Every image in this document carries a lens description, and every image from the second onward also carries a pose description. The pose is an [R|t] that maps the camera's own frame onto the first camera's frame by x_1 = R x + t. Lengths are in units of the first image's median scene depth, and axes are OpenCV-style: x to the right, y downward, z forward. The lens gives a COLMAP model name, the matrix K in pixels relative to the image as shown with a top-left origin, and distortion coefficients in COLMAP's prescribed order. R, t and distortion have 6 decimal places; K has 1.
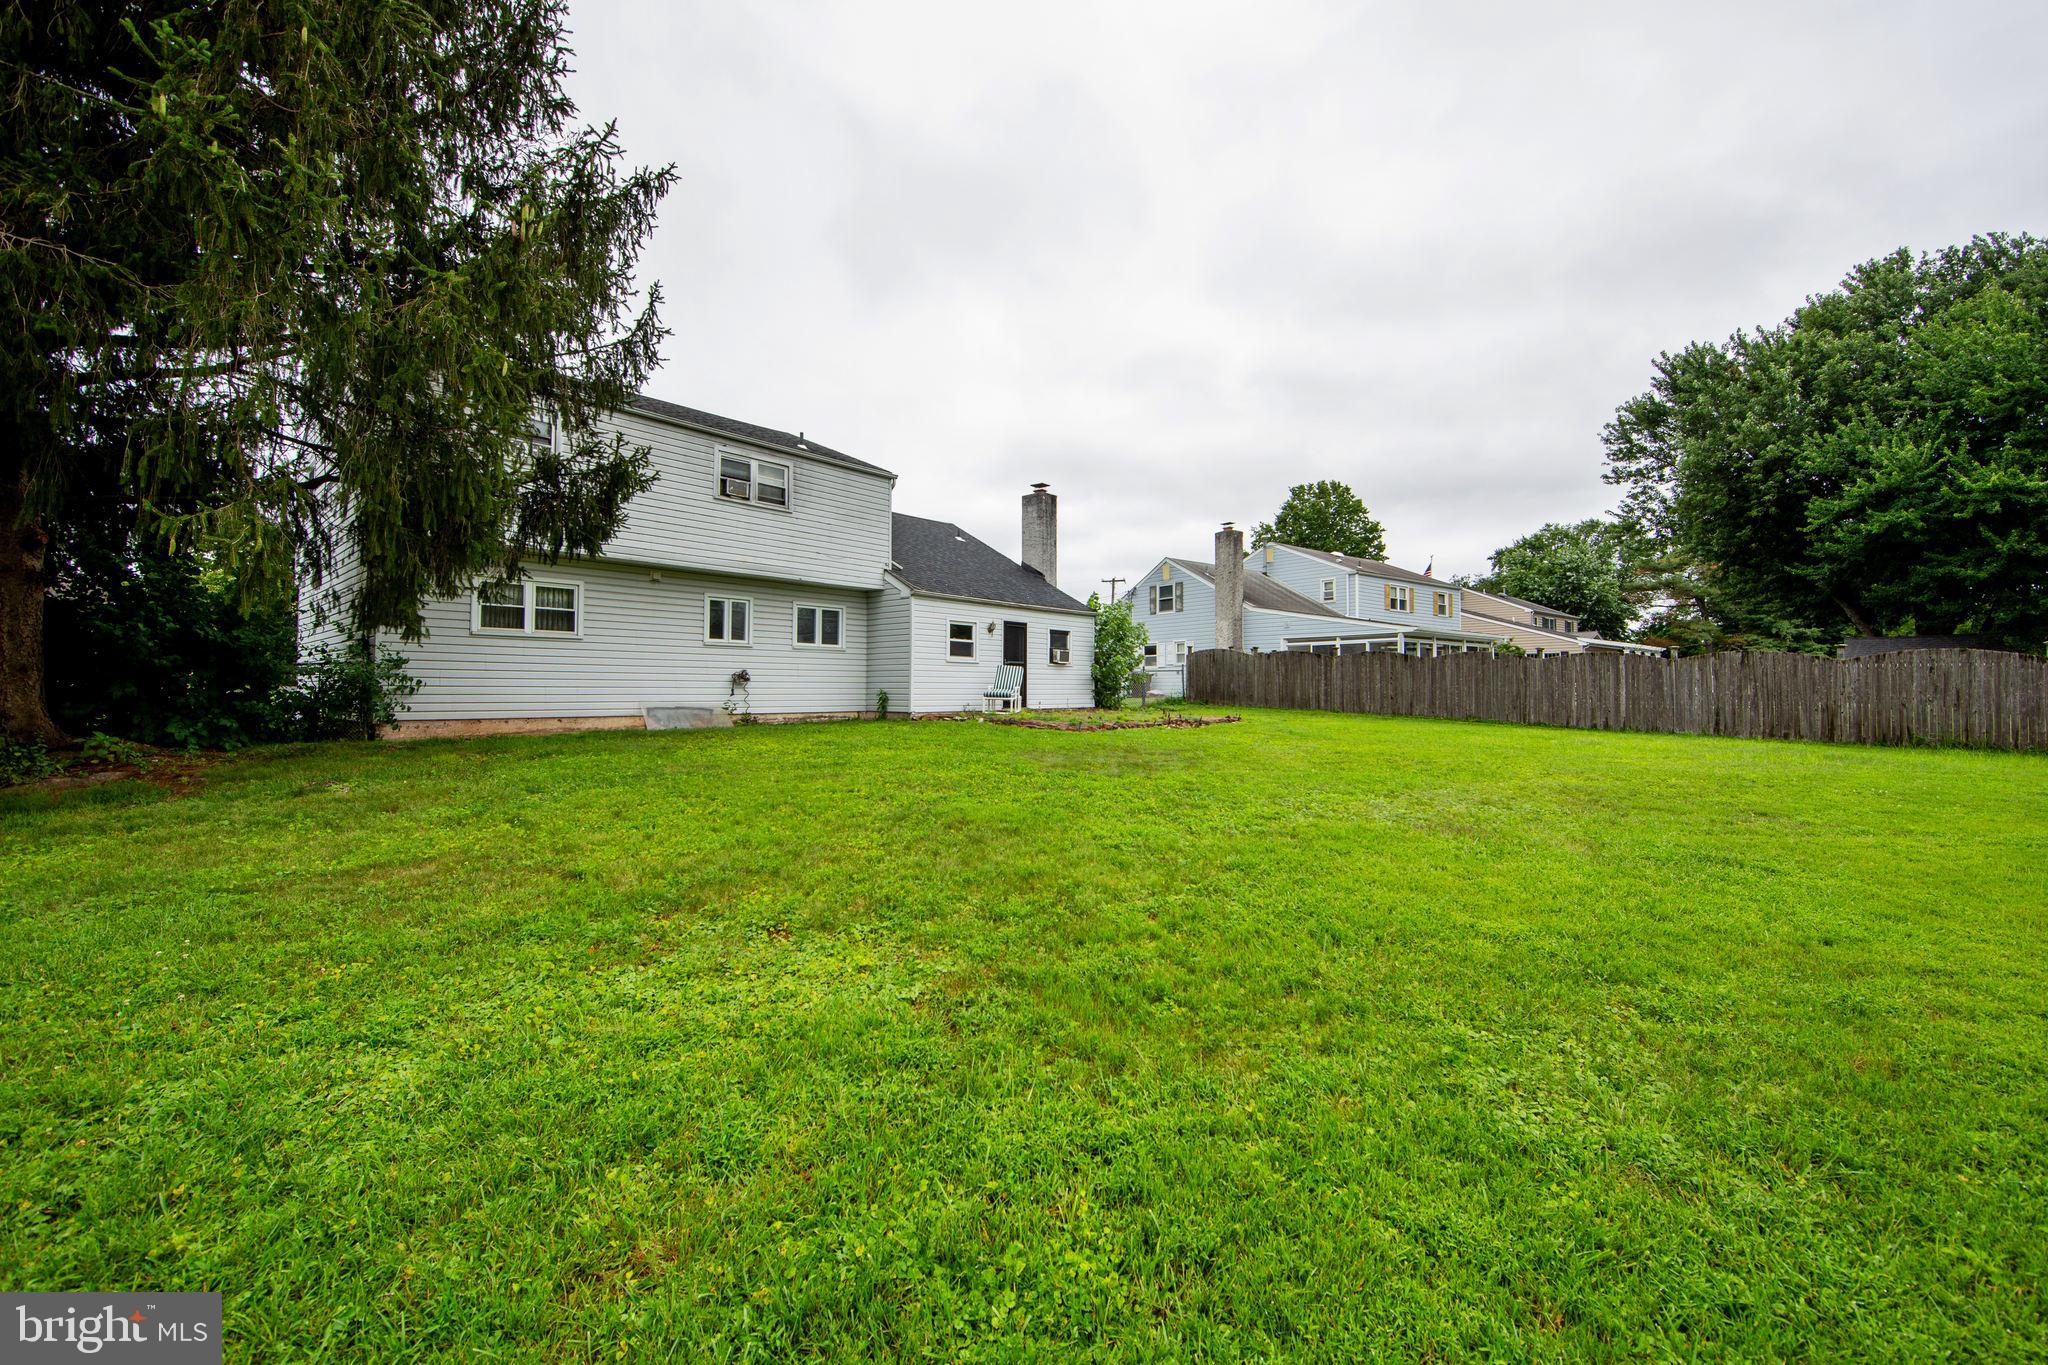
lens RADIAL K [[799.6, 0, 1026.7], [0, 799.6, 683.5], [0, 0, 1]] dist [-0.004824, -0.000277]
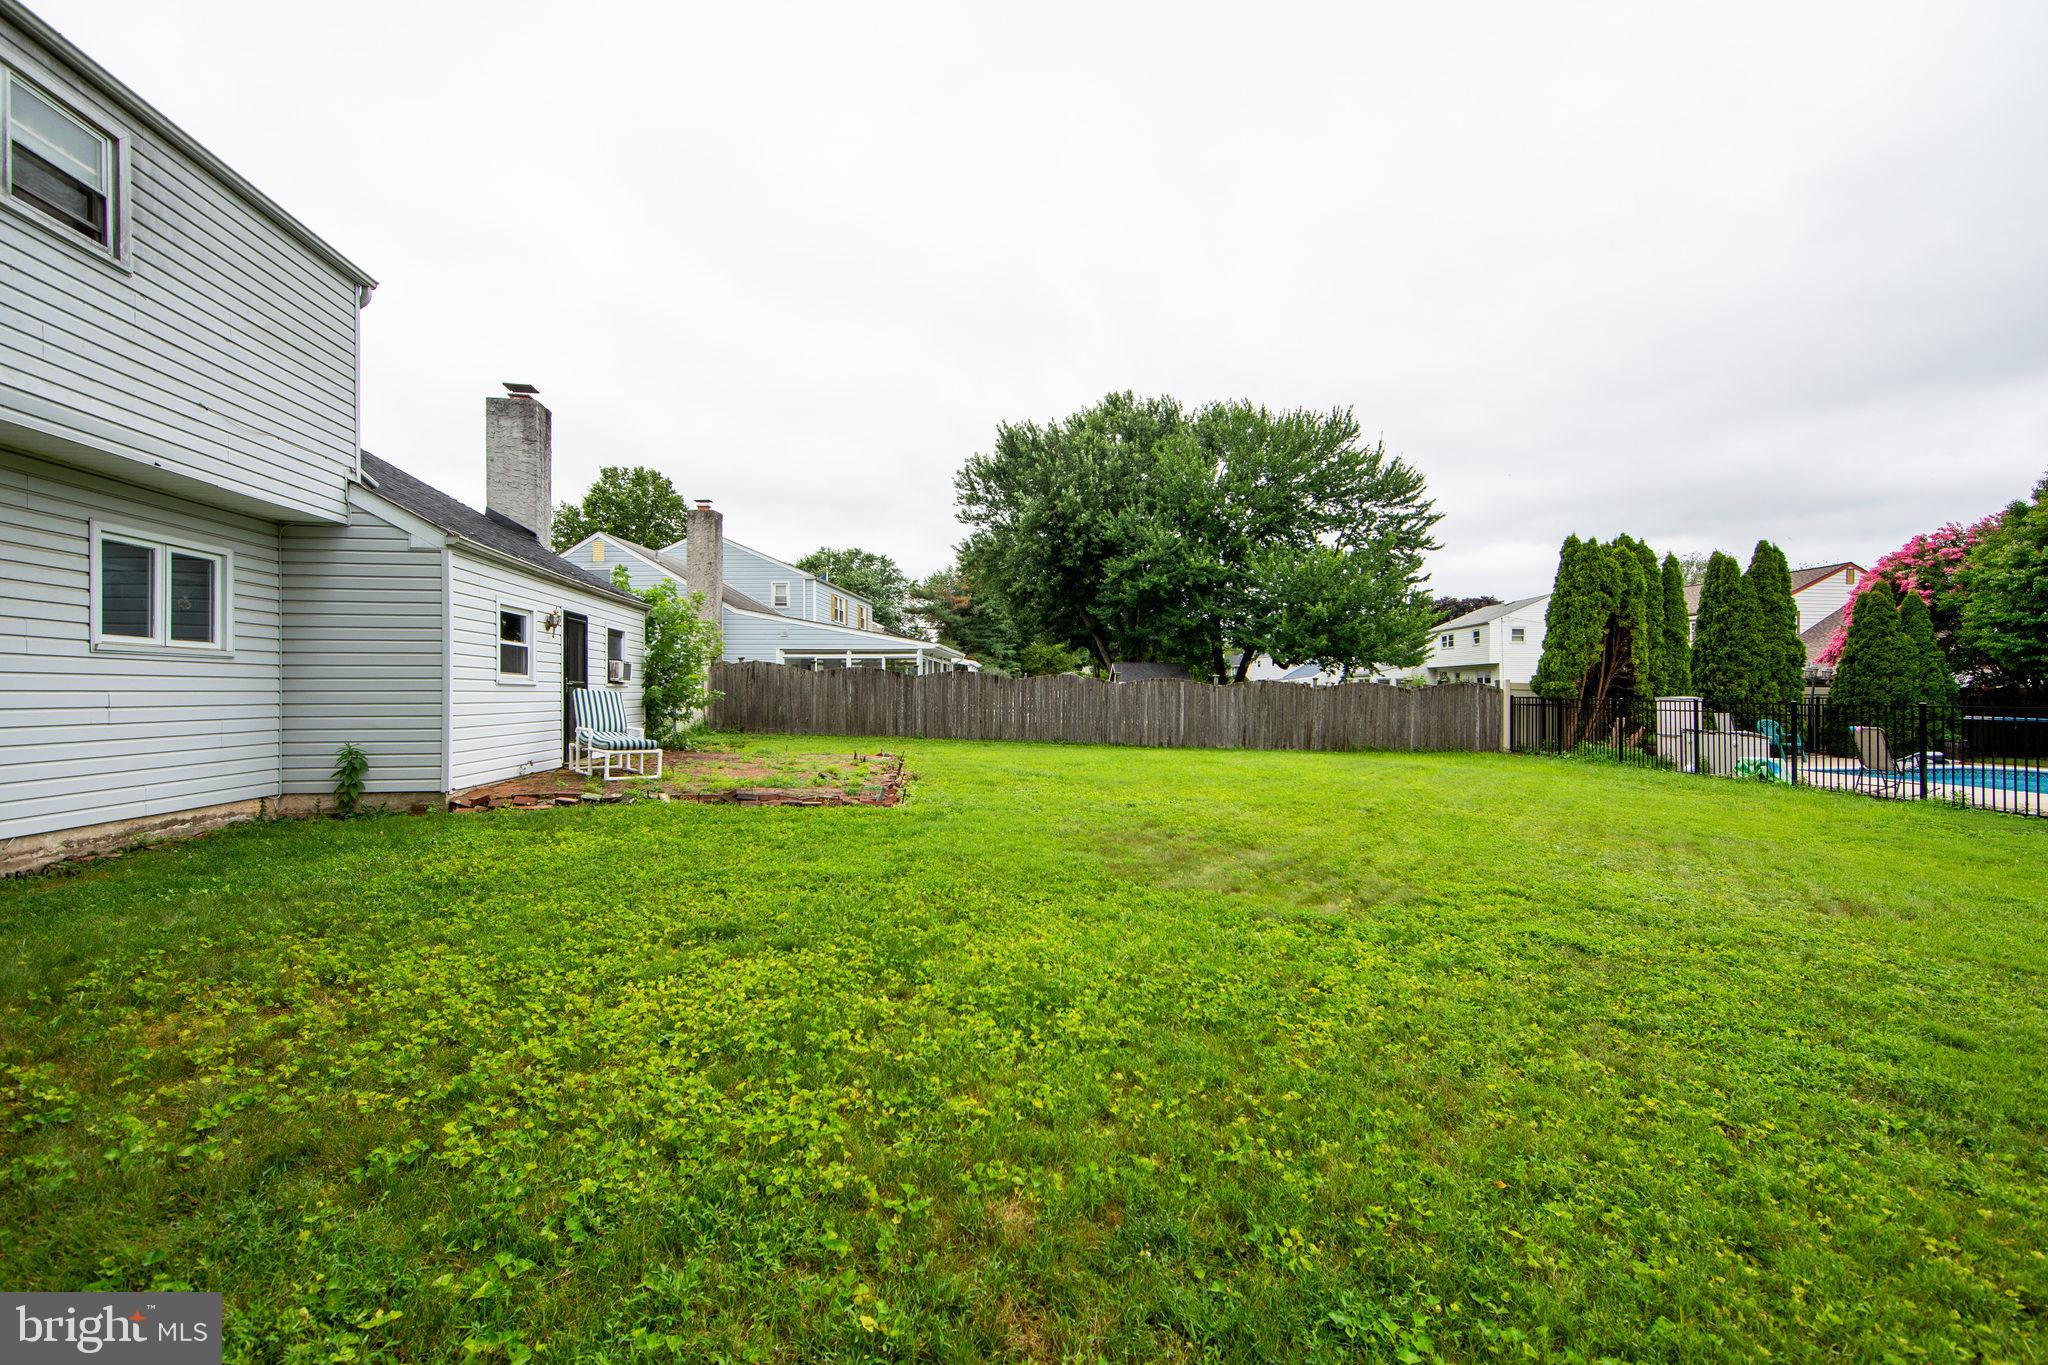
lens RADIAL K [[810.4, 0, 1016.3], [0, 810.4, 698.5], [0, 0, 1]] dist [-0.002229, -0.000079]
pose [[0.648591, -0.009072, 0.761083, -0.278546], [-0.001346, 0.999914, 0.013066, -0.024879], [-0.761136, -0.009499, 0.648523, 0.406307]]
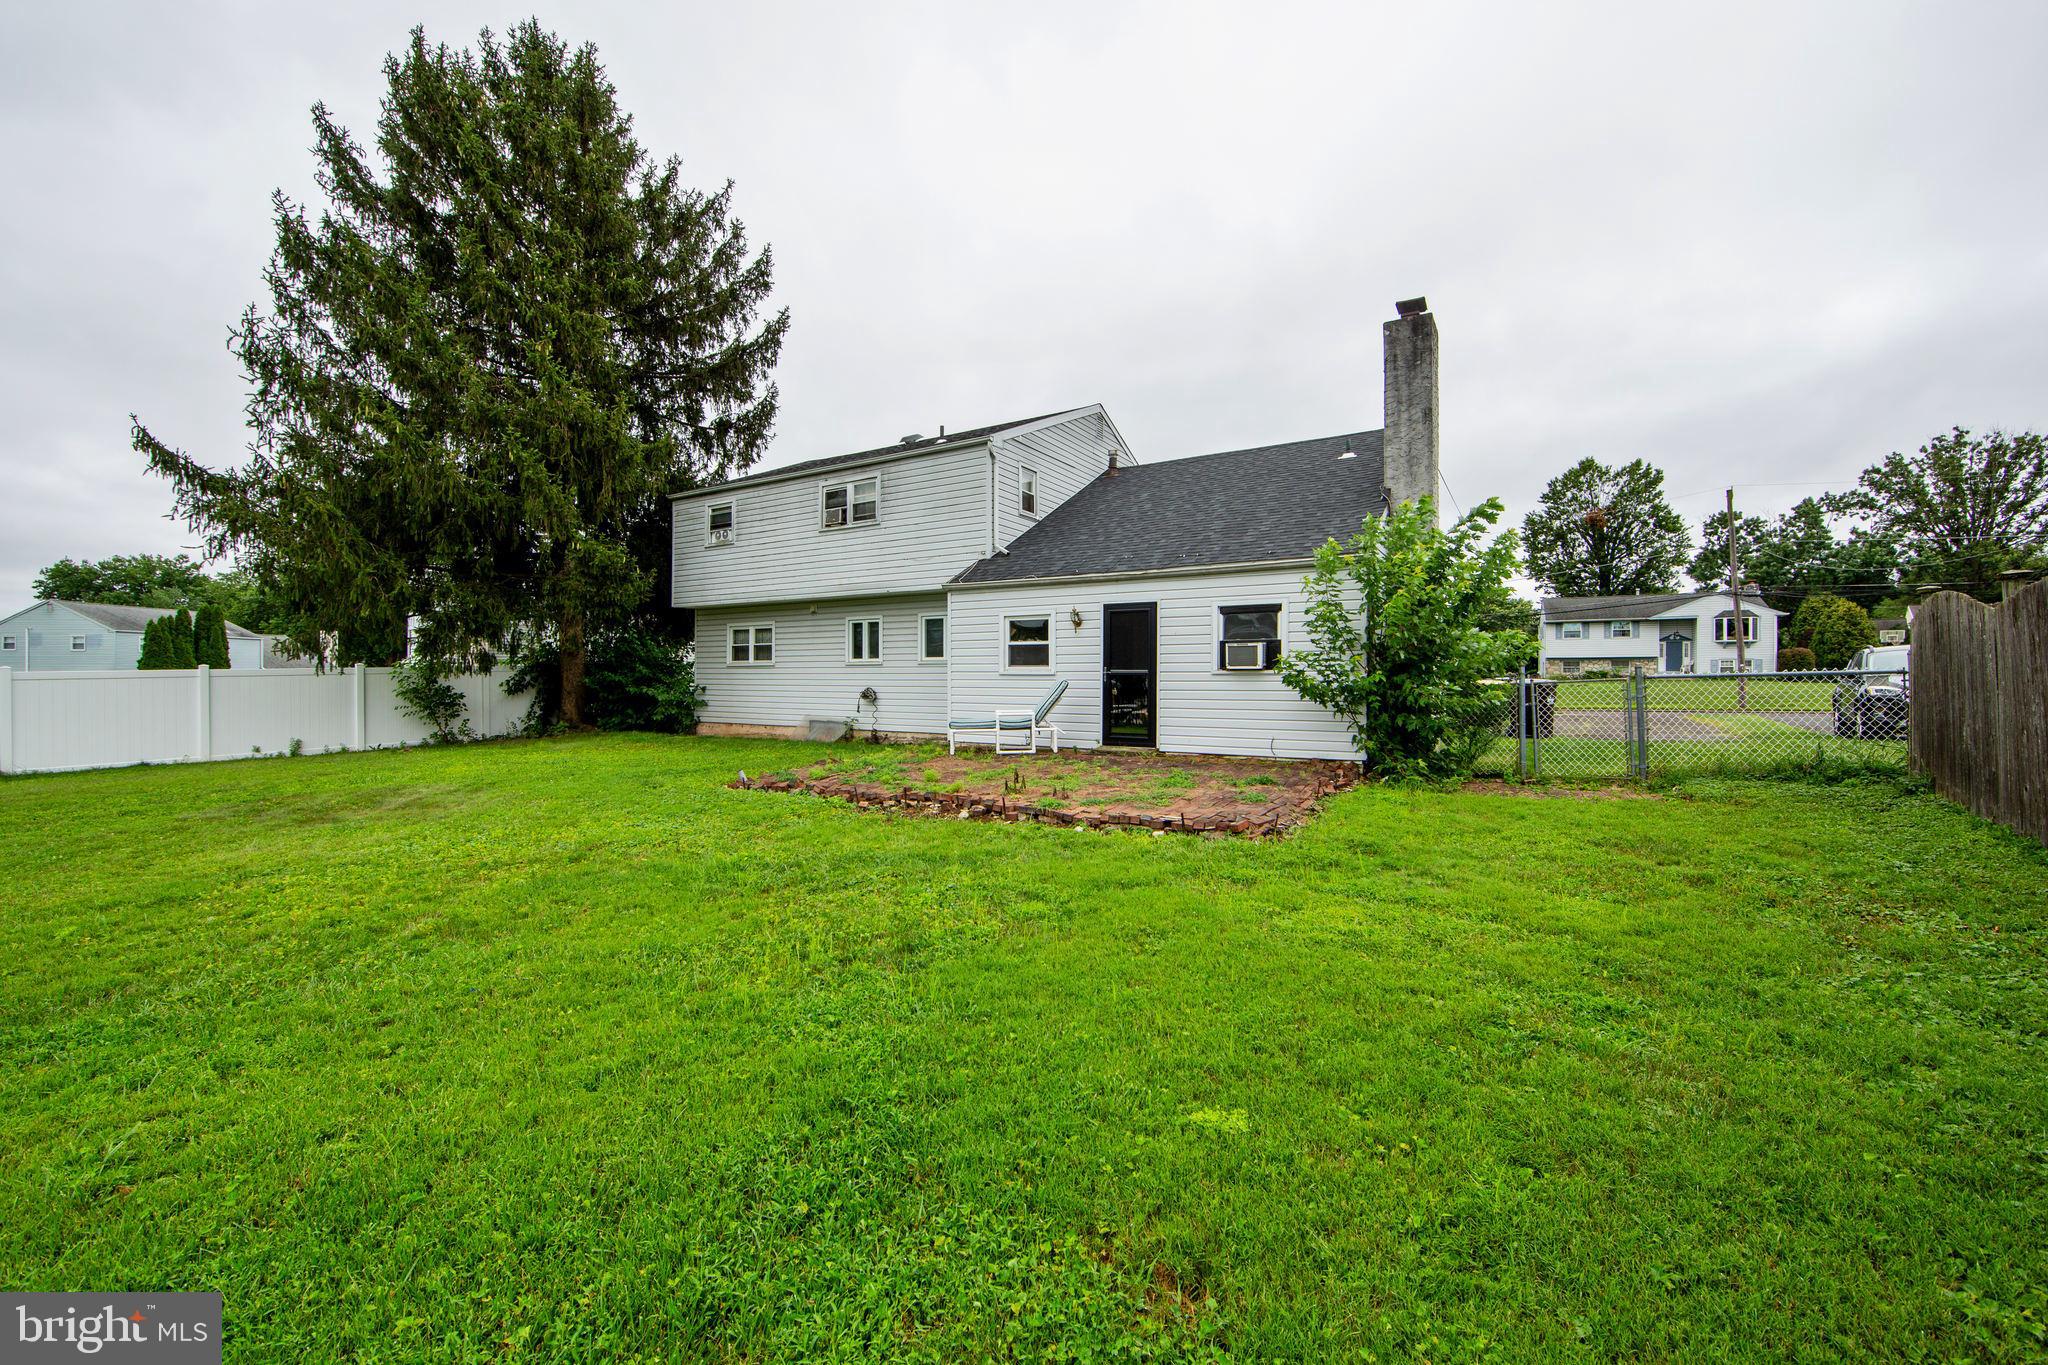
lens RADIAL K [[811.4, 0, 1036.0], [0, 811.4, 682.9], [0, 0, 1]] dist [-0.002921, -0.000130]
pose [[0.182747, 0.003054, -0.983155, 0.621668], [0.007887, 0.999958, 0.004573, -0.022798], [0.983128, -0.008590, 0.182716, 0.893147]]
